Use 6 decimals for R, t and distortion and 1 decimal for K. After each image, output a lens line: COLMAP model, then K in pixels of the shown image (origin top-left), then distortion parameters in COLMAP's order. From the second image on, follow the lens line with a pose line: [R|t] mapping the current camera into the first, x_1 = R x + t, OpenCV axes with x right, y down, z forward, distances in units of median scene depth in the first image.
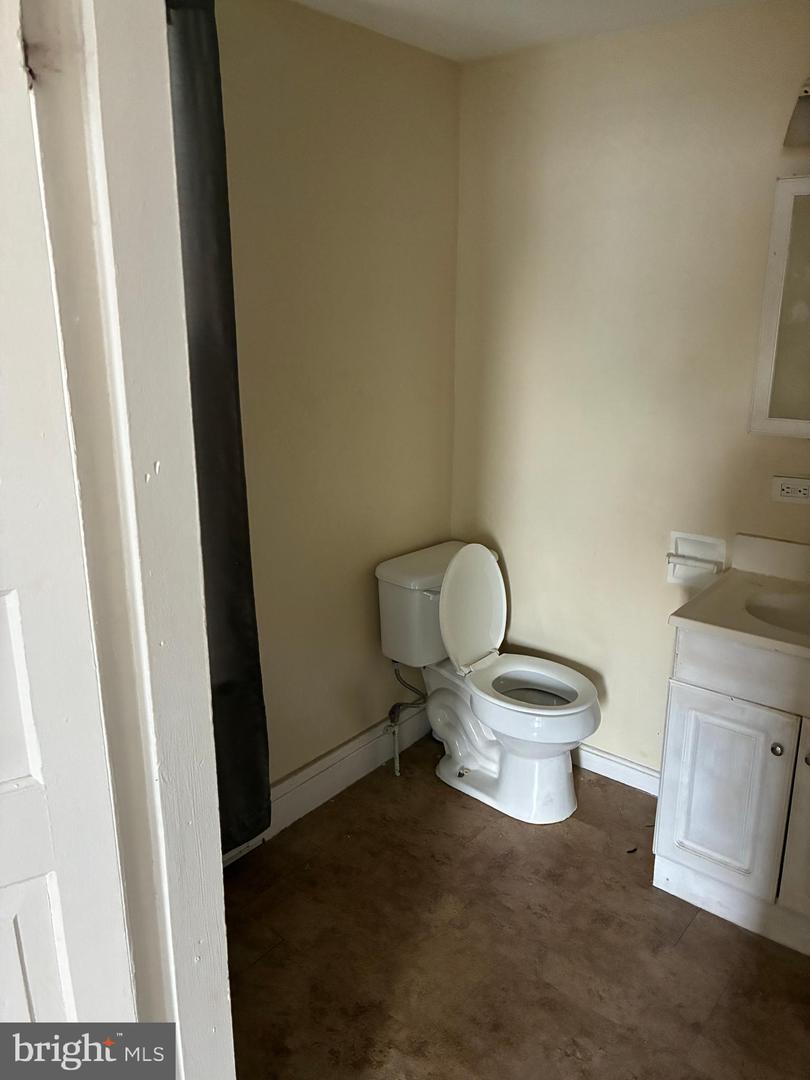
lens RADIAL K [[816.8, 0, 401.0], [0, 816.8, 537.4], [0, 0, 1]] dist [0.003677, -0.025026]
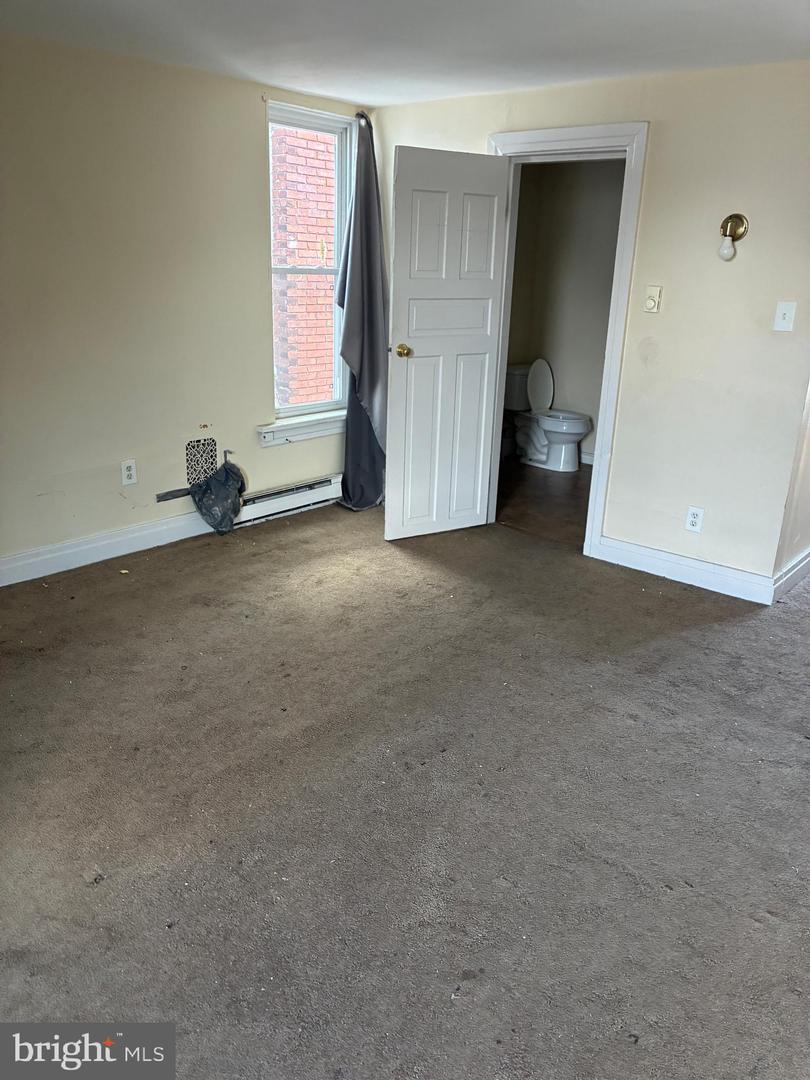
lens RADIAL K [[816.8, 0, 404.6], [0, 816.8, 540.4], [0, 0, 1]] dist [0.003677, -0.025026]
pose [[0.999377, 0.034410, 0.007791, -0.360344], [-0.034820, 0.997550, 0.060679, 0.466966], [-0.005684, -0.060913, 0.998127, -1.647866]]
